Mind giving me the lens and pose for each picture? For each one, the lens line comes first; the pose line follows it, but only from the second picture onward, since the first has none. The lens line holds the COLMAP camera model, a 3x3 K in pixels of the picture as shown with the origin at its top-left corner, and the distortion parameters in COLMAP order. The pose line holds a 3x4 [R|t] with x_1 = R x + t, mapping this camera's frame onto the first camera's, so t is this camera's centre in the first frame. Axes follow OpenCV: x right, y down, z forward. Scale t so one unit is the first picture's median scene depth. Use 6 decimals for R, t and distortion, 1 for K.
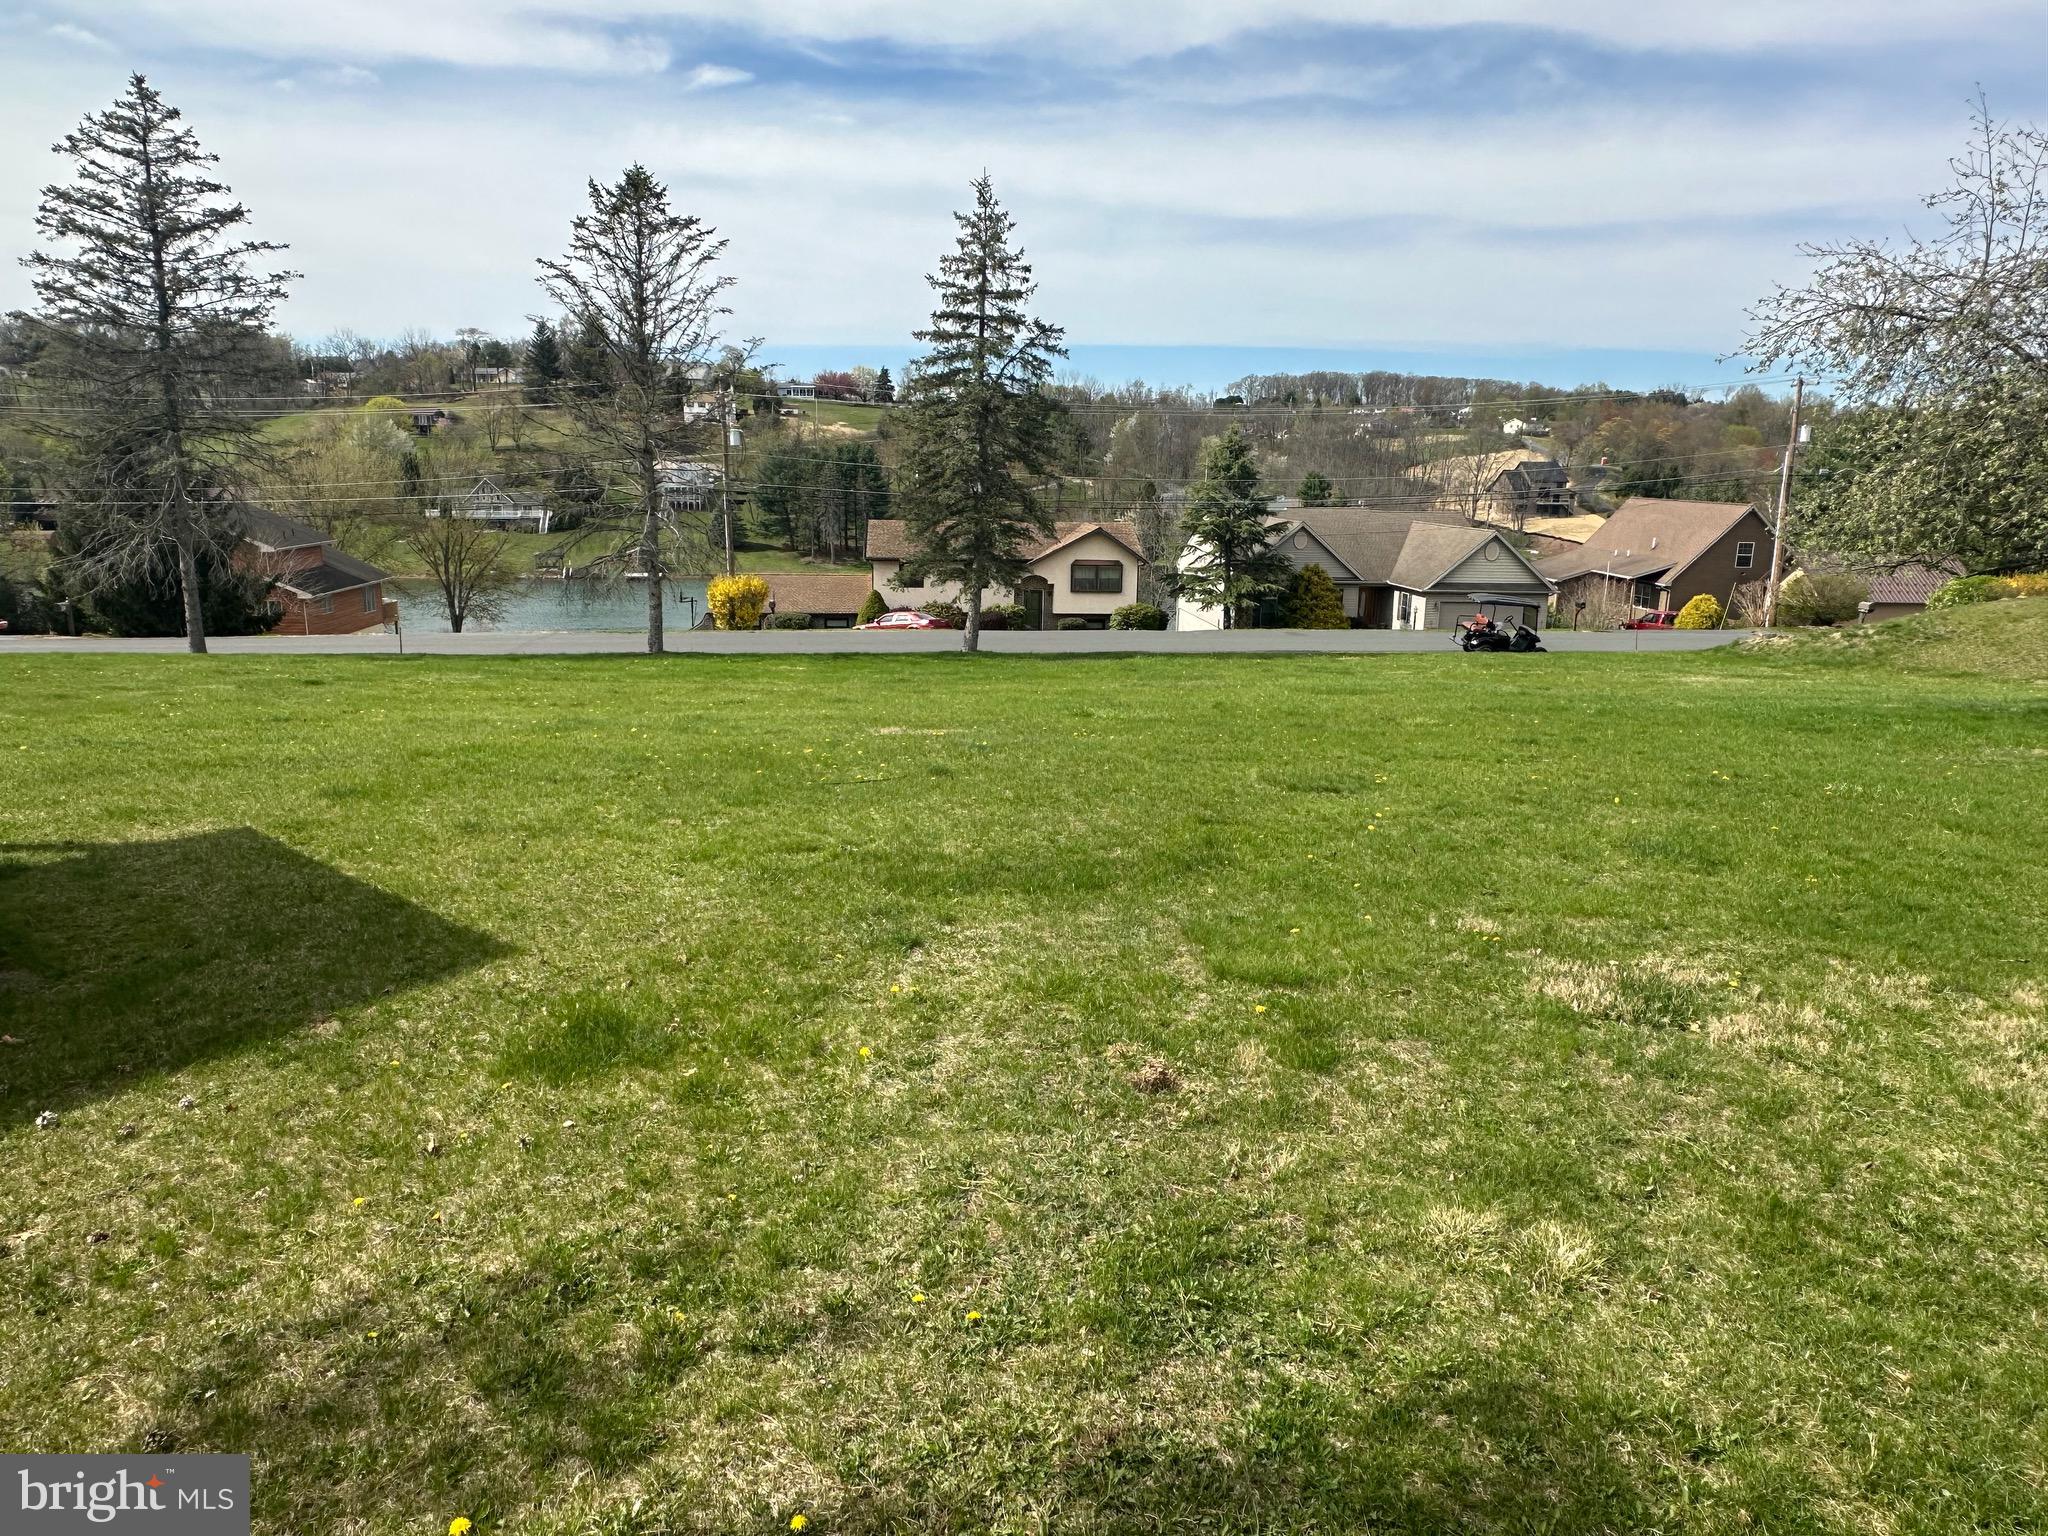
lens RADIAL K [[1365.1, 0, 1024.0], [0, 1365.1, 768.0], [0, 0, 1]] dist [-0.002241, -0.003702]
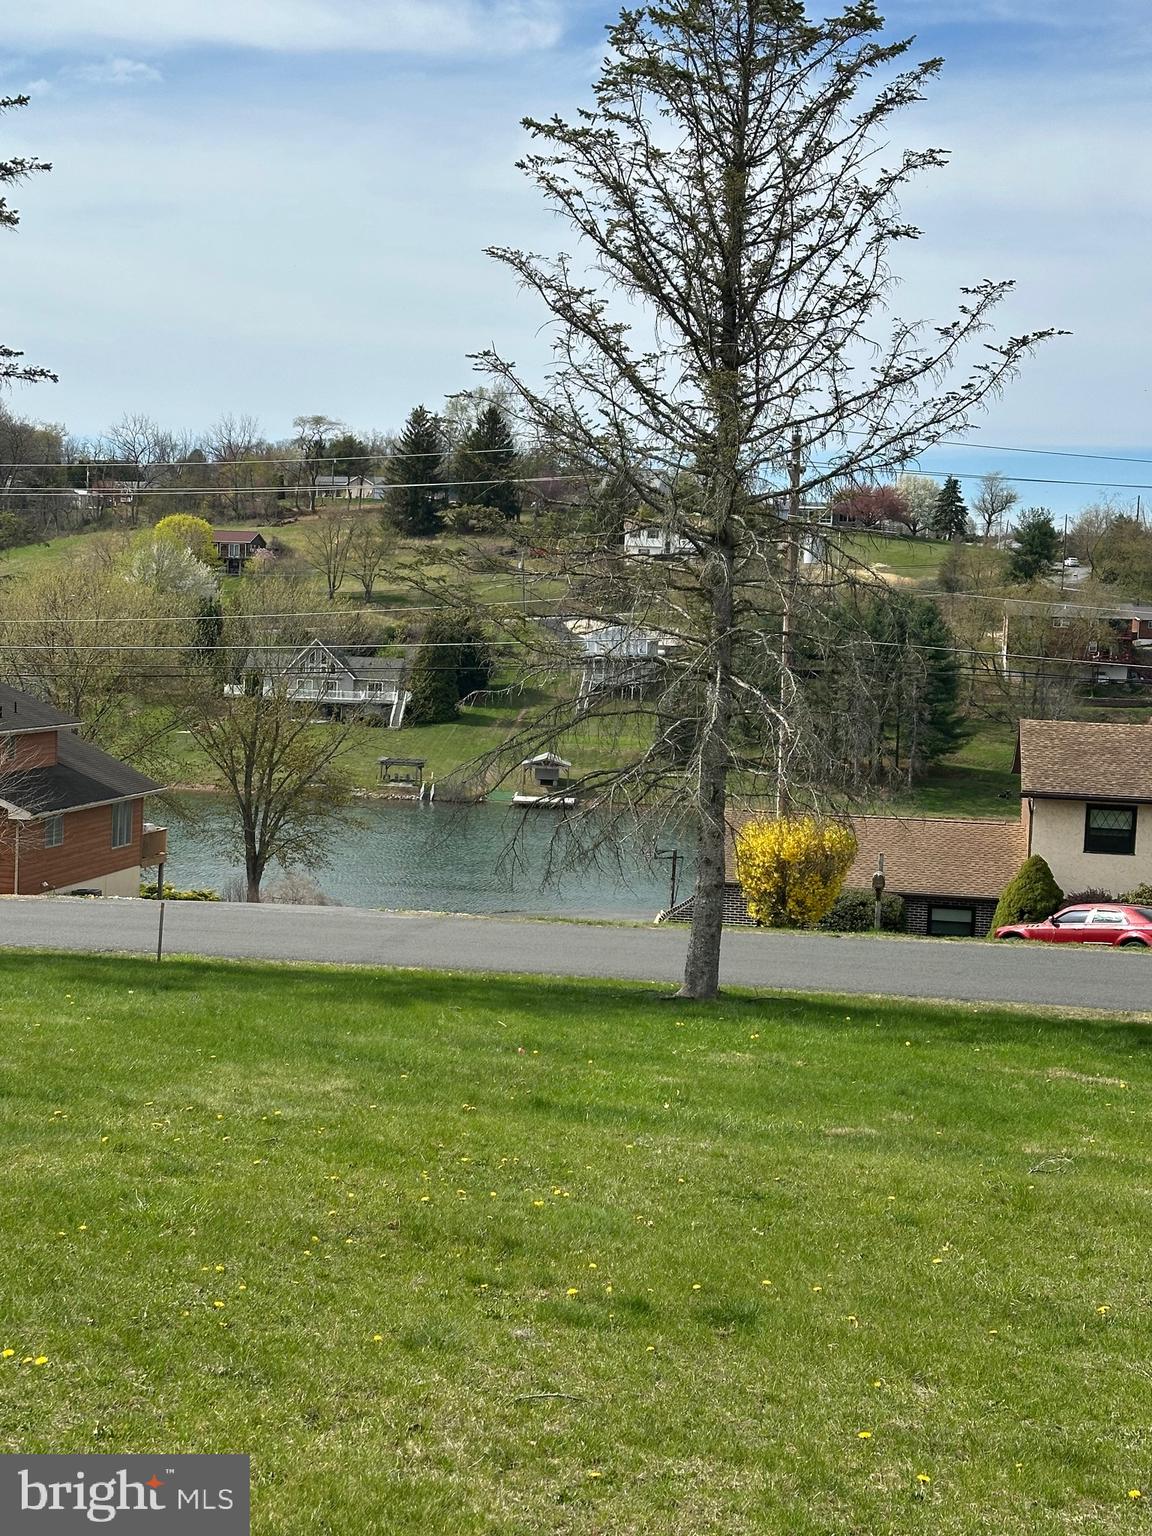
lens RADIAL K [[2212.6, 0, 576.0], [0, 2212.6, 768.0], [0, 0, 1]] dist [0.046227, 0.042316]
pose [[0.968671, 0.038560, -0.245334, -0.072585], [-0.077196, 0.985687, -0.149871, -0.025170], [0.236044, 0.164115, 0.957784, 0.161762]]
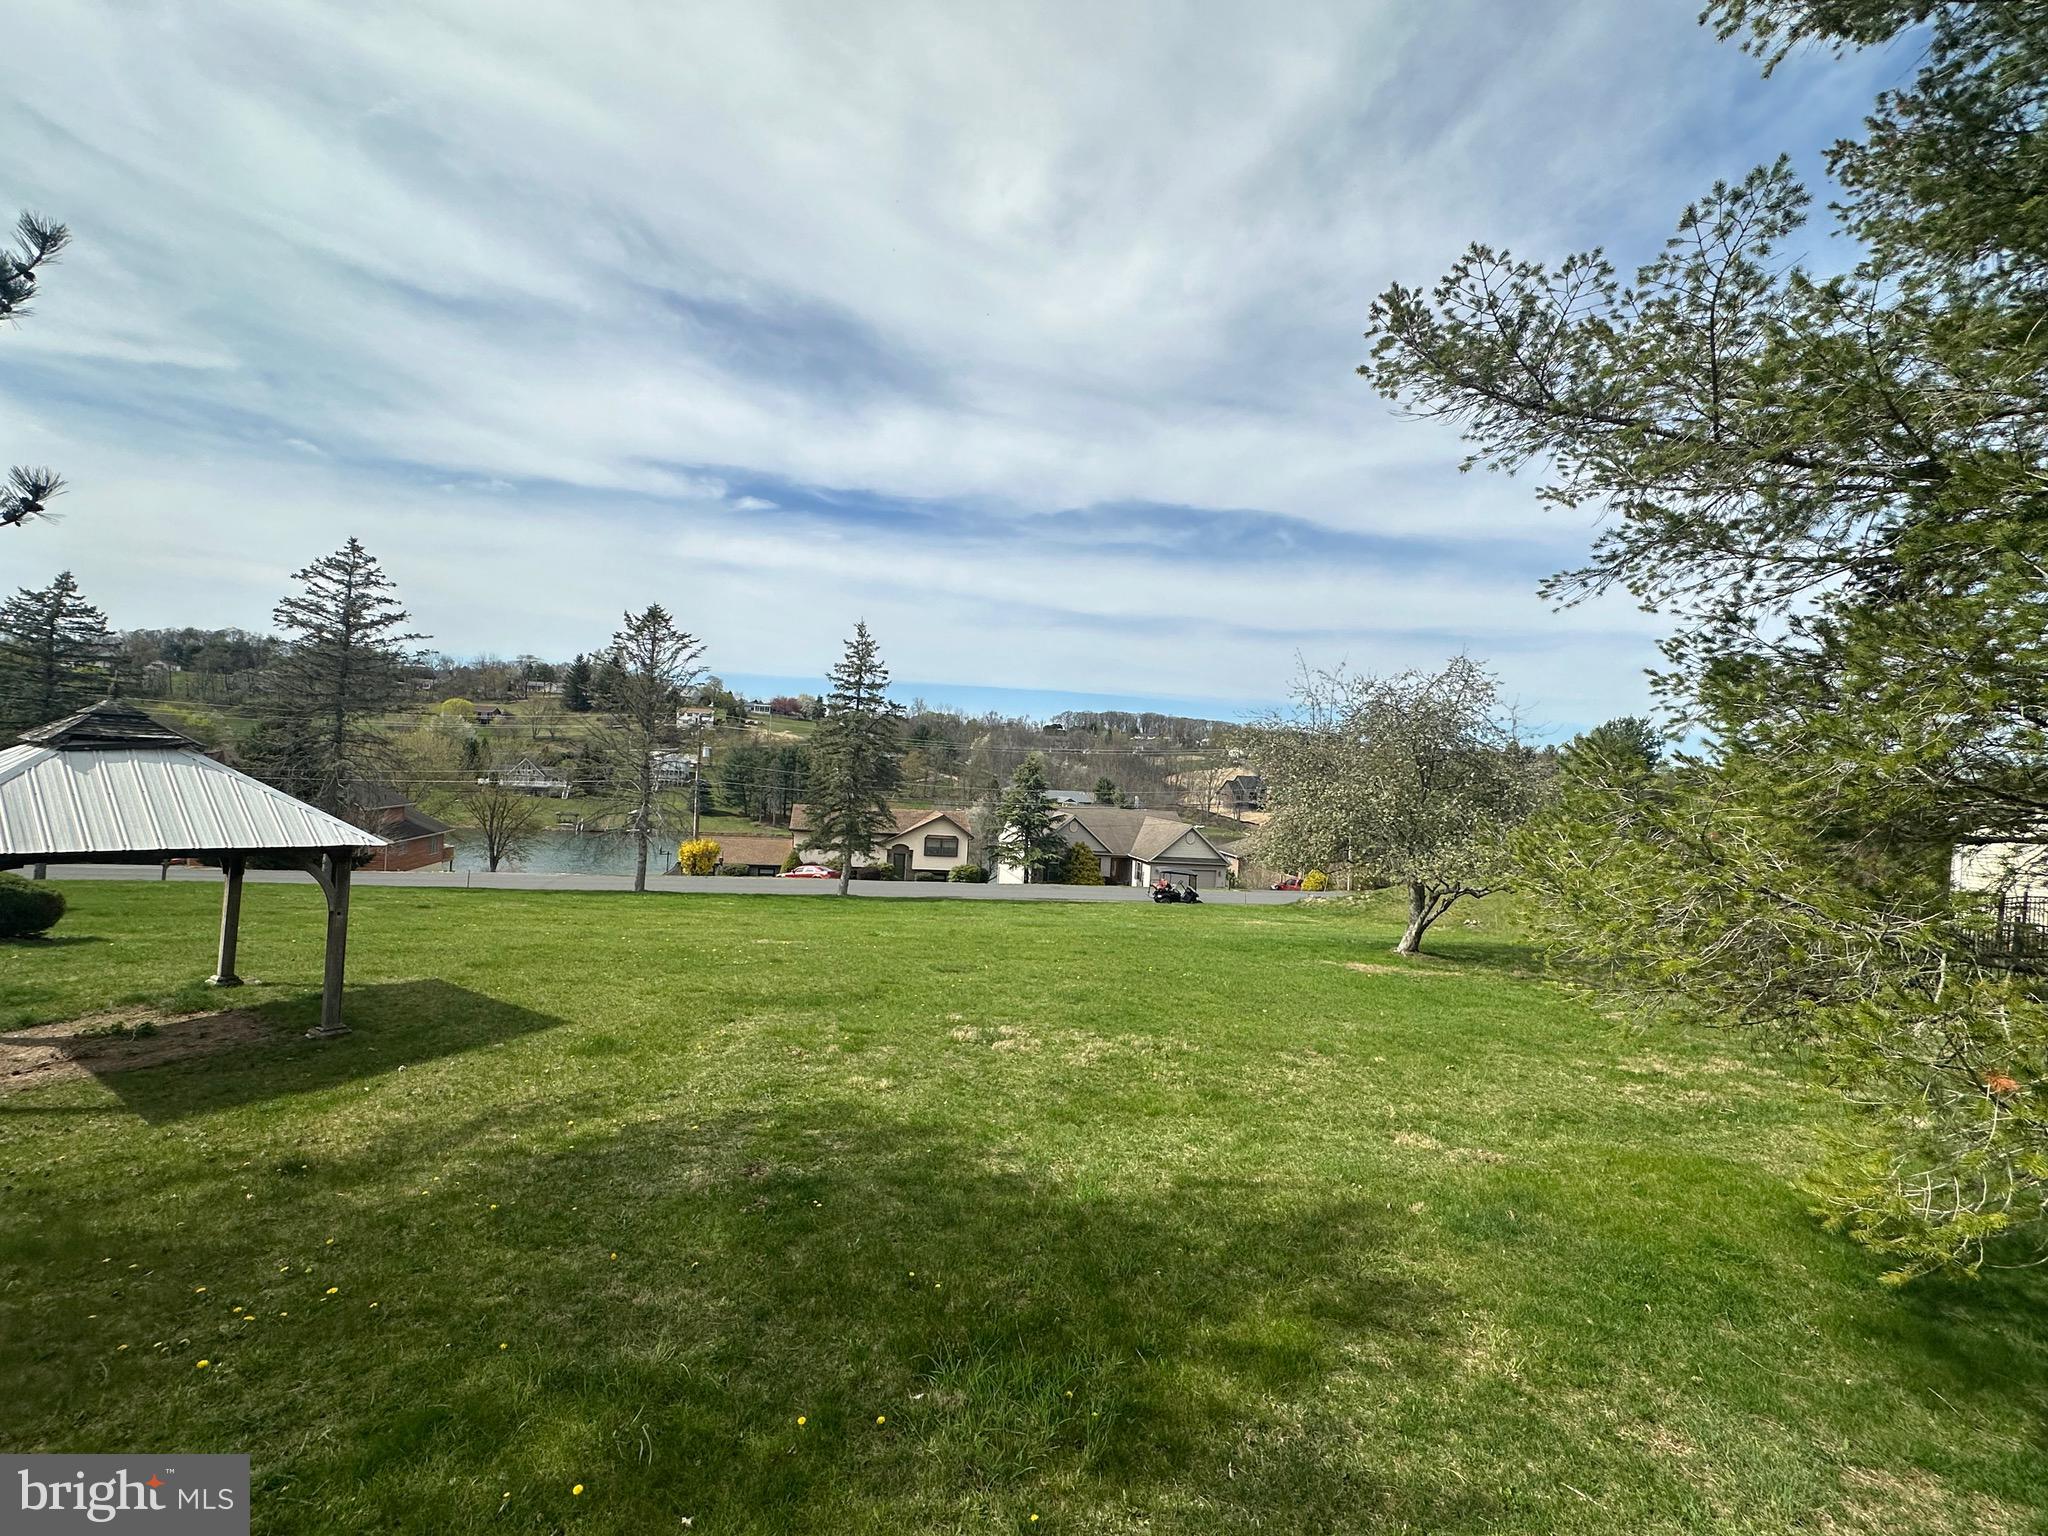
lens RADIAL K [[965.9, 0, 1024.0], [0, 965.9, 768.0], [0, 0, 1]] dist [-0.000514, 0.000538]
pose [[0.993200, 0.039596, 0.109483, 0.022722], [-0.015539, 0.977058, -0.212404, 0.003610], [-0.115382, 0.209258, 0.971029, -0.085575]]
